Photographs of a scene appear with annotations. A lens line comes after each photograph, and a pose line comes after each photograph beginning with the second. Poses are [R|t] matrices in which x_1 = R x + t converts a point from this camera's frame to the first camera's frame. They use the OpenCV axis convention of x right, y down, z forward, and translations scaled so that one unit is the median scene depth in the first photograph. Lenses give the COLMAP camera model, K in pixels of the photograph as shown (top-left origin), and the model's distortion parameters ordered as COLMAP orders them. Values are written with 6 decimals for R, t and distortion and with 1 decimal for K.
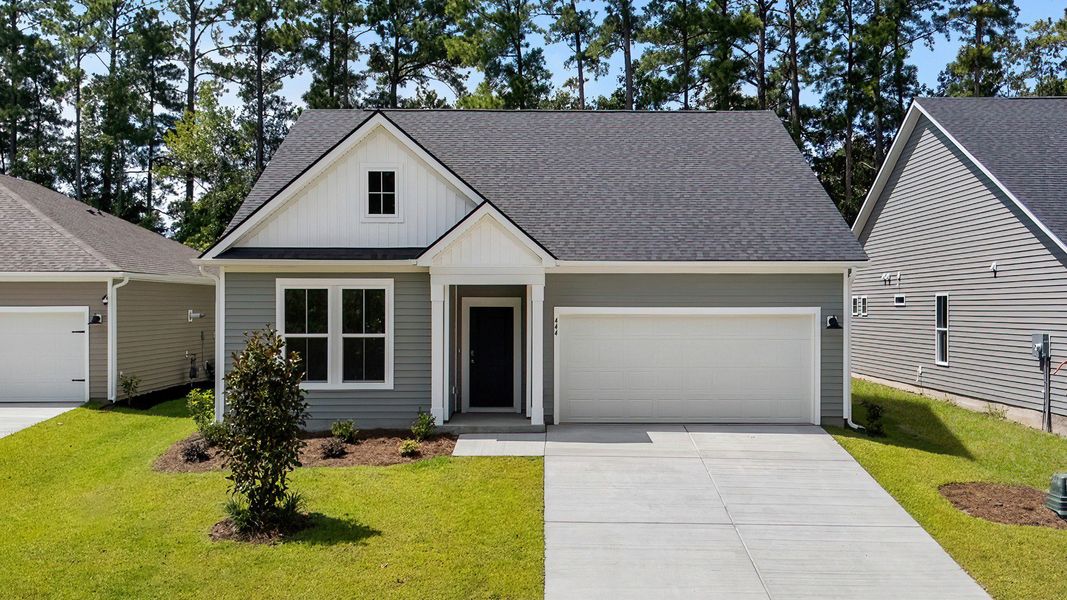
lens RADIAL K [[1146.6, 0, 533.5], [0, 1146.6, 300.0], [0, 0, 1]] dist [0.065549, -0.017529]
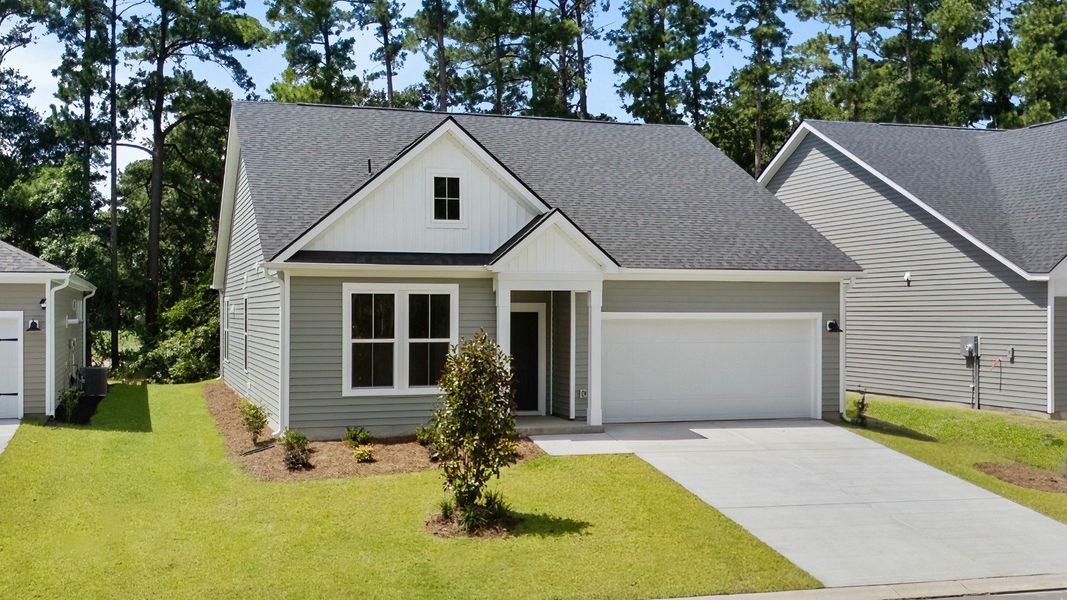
lens RADIAL K [[1262.3, 0, 533.5], [0, 1262.3, 300.0], [0, 0, 1]] dist [0.063484, -0.013024]
pose [[0.952160, 0.003791, 0.305578, -0.397614], [-0.002457, 0.999986, -0.004750, 0.000711], [-0.305591, 0.003771, 0.952155, -0.075962]]
